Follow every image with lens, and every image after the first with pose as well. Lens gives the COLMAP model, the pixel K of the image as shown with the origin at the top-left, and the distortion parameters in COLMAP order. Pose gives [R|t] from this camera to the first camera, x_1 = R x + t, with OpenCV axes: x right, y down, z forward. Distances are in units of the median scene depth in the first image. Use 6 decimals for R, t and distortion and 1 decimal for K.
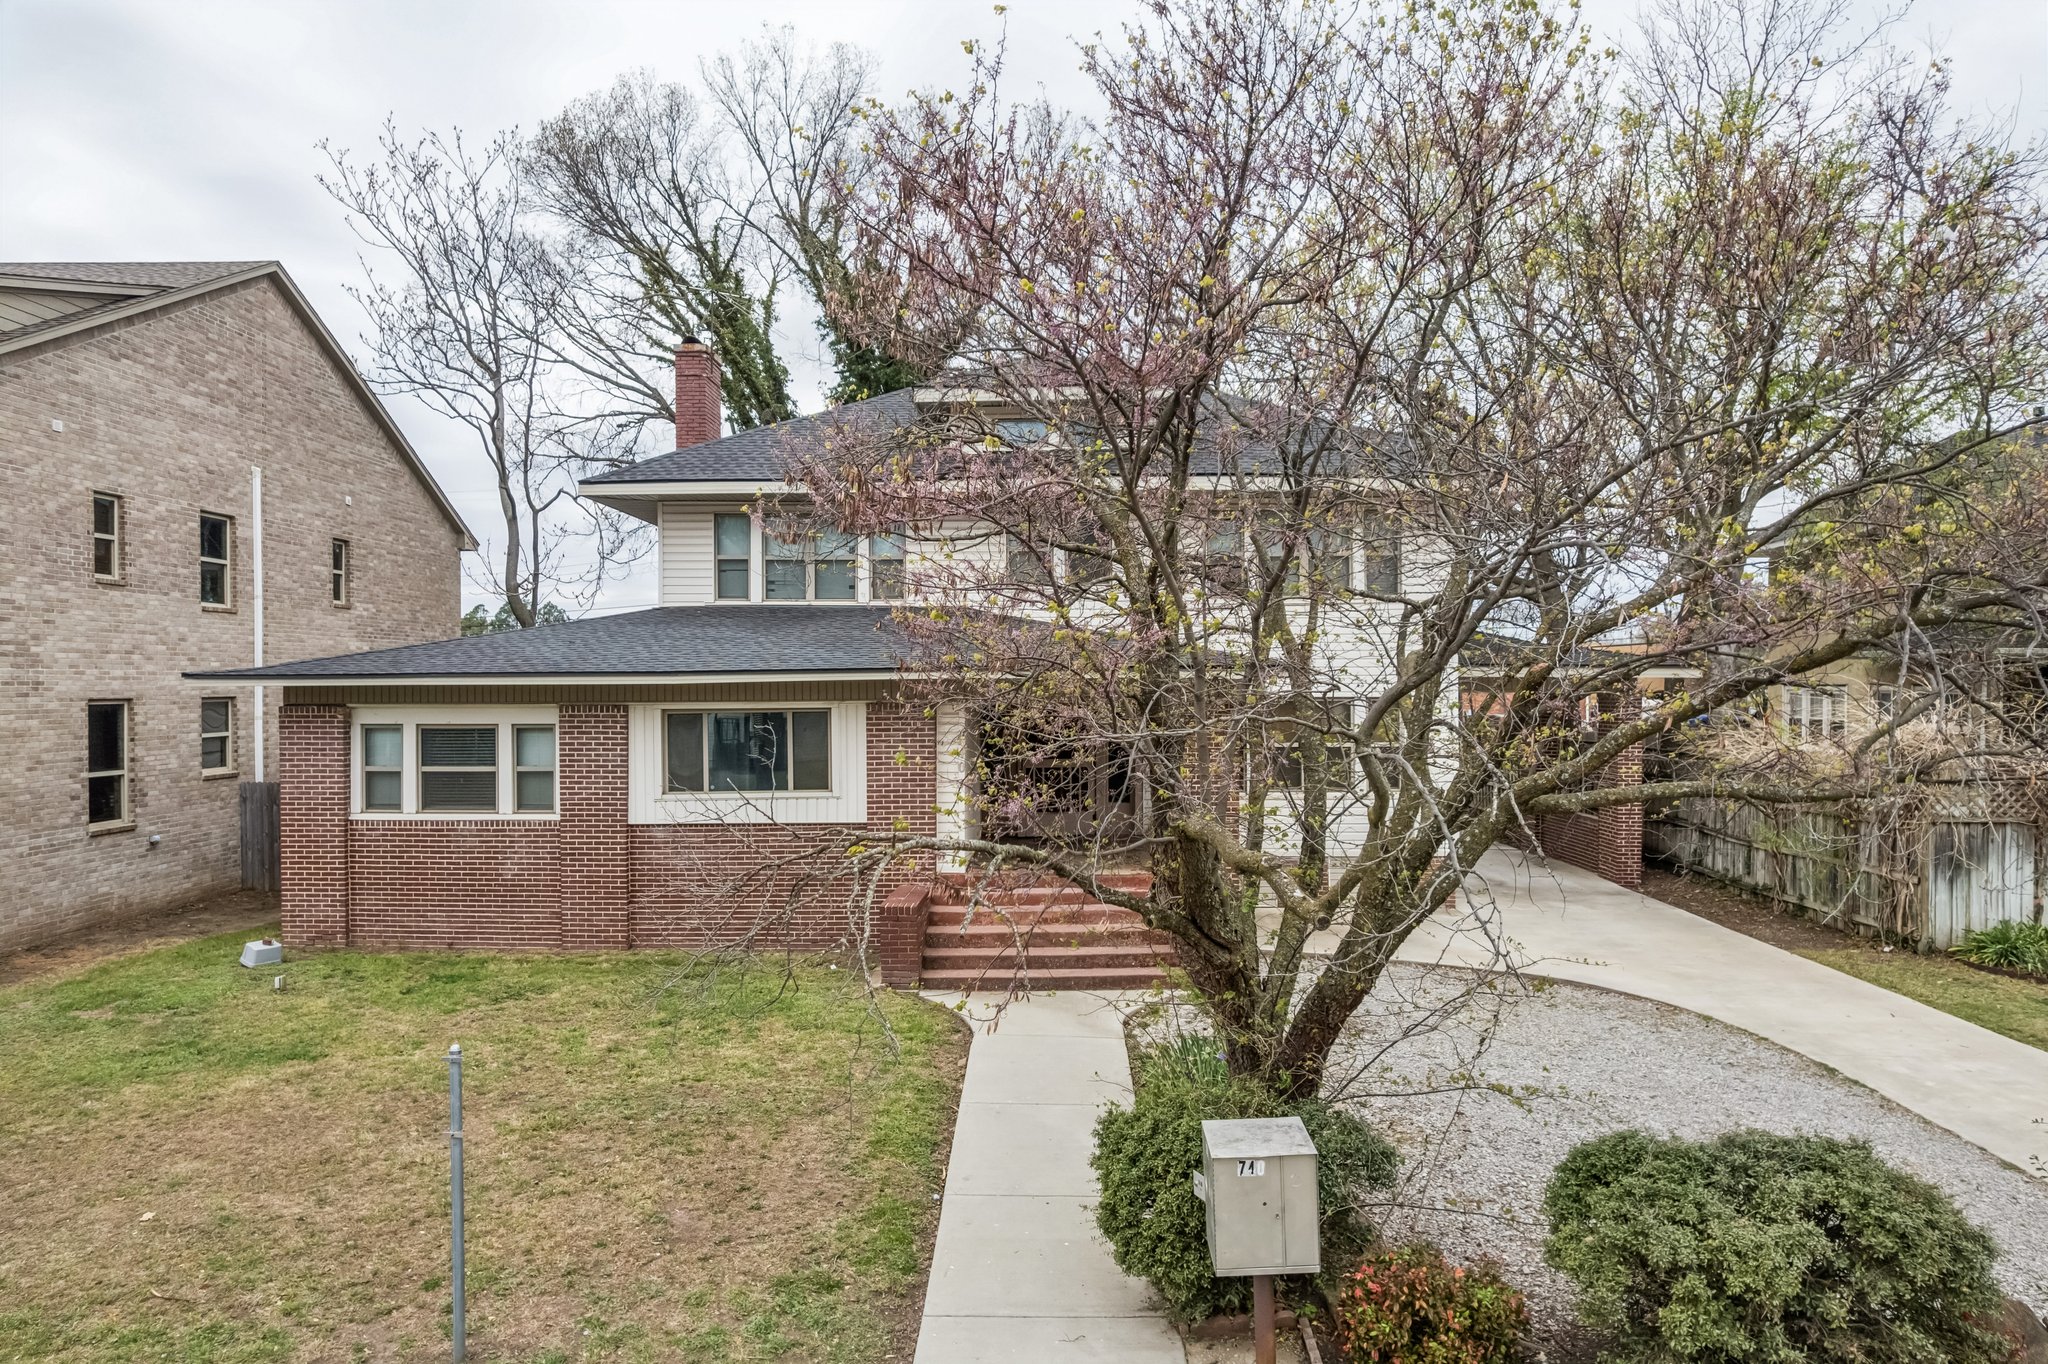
lens RADIAL K [[1341.7, 0, 1023.4], [0, 1341.7, 676.6], [0, 0, 1]] dist [-0.039006, 0.021014]
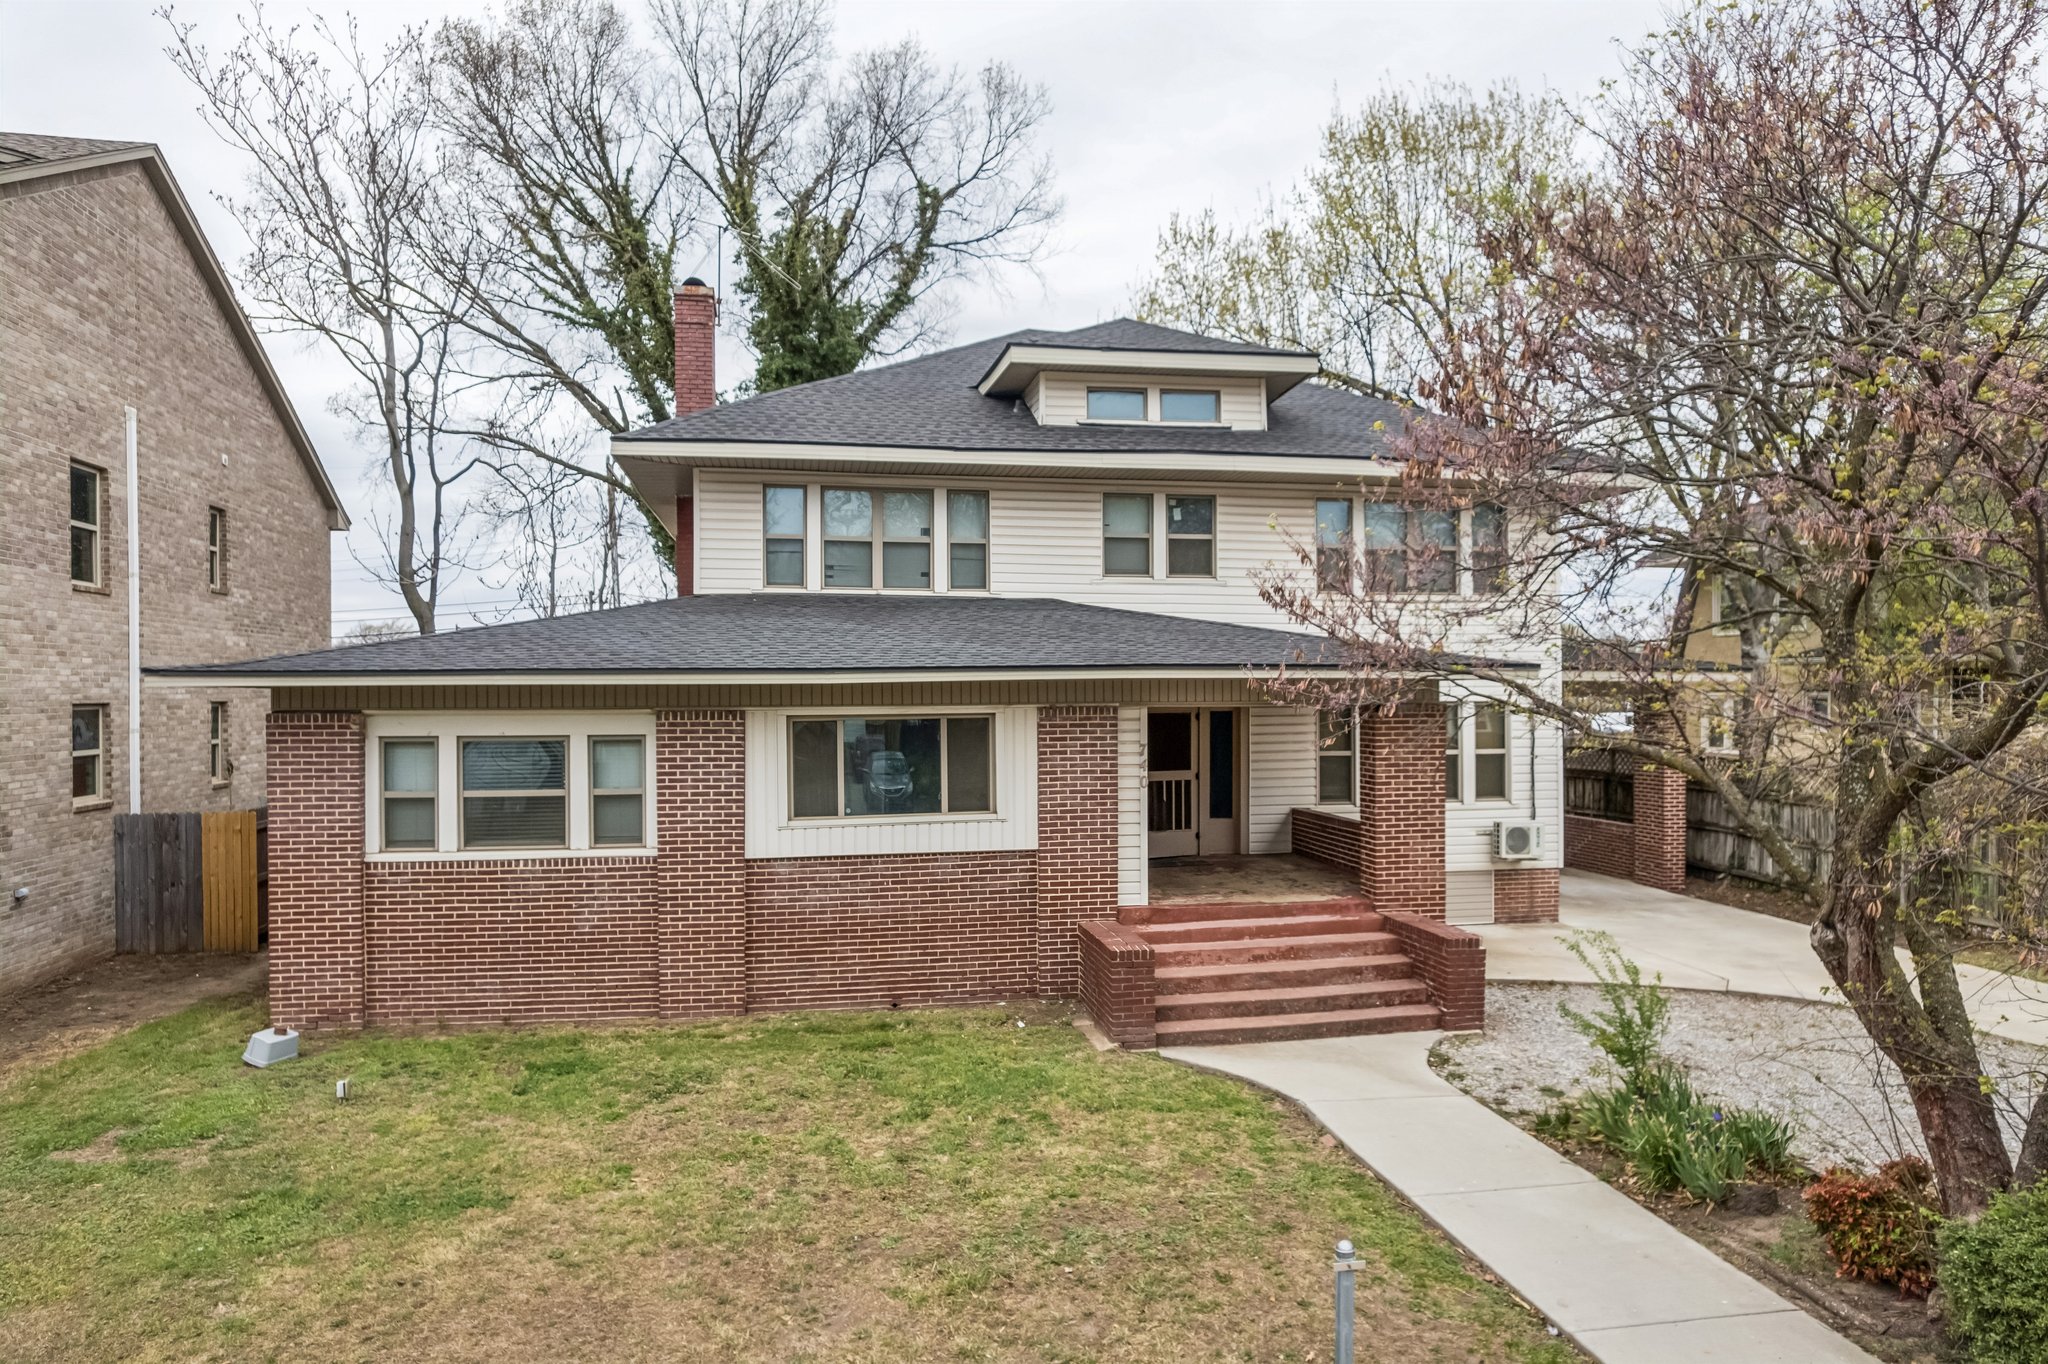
lens RADIAL K [[1341.7, 0, 1039.5], [0, 1341.7, 699.3], [0, 0, 1]] dist [-0.039006, 0.021014]
pose [[0.978290, -0.001077, 0.207240, -0.246244], [-0.000488, 0.999972, 0.007498, 0.007258], [-0.207242, -0.007436, 0.978261, 0.150469]]
